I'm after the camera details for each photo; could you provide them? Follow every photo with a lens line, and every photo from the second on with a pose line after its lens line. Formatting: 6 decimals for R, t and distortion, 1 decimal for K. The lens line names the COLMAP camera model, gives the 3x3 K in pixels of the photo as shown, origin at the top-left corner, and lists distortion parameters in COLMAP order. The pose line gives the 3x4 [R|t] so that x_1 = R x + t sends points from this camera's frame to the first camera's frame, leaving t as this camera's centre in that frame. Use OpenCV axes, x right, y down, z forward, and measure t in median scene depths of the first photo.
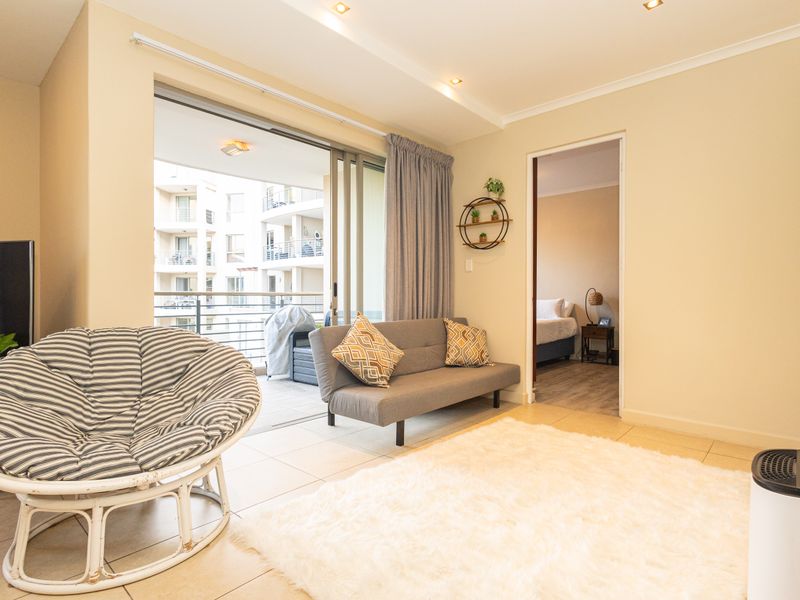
lens RADIAL K [[415.0, 0, 398.8], [0, 415.0, 298.7], [0, 0, 1]] dist [0.012818, 0.000119]
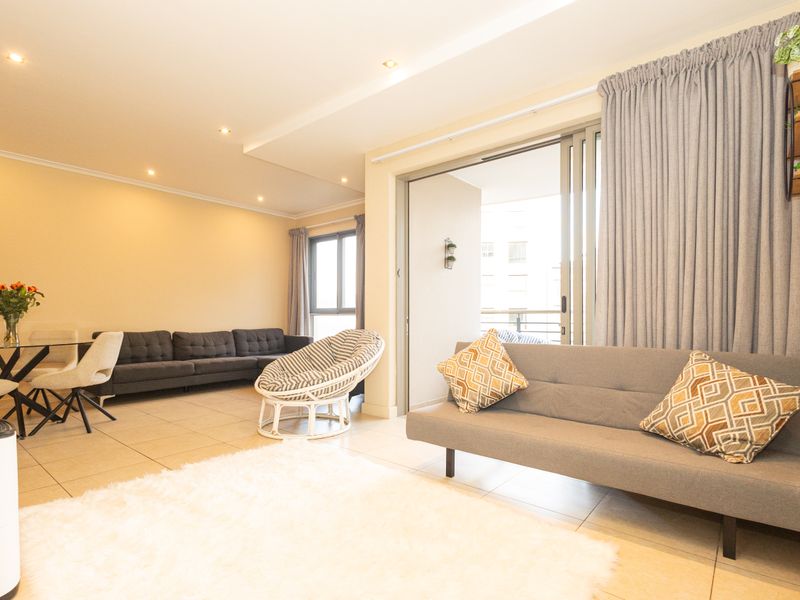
lens RADIAL K [[421.8, 0, 402.9], [0, 421.8, 316.1], [0, 0, 1]] dist [0.012018, -0.001893]
pose [[0.073342, -0.002880, -0.997303, 0.888873], [-0.009891, 0.999945, -0.003615, 0.010111], [0.997258, 0.010130, 0.073309, 0.809622]]
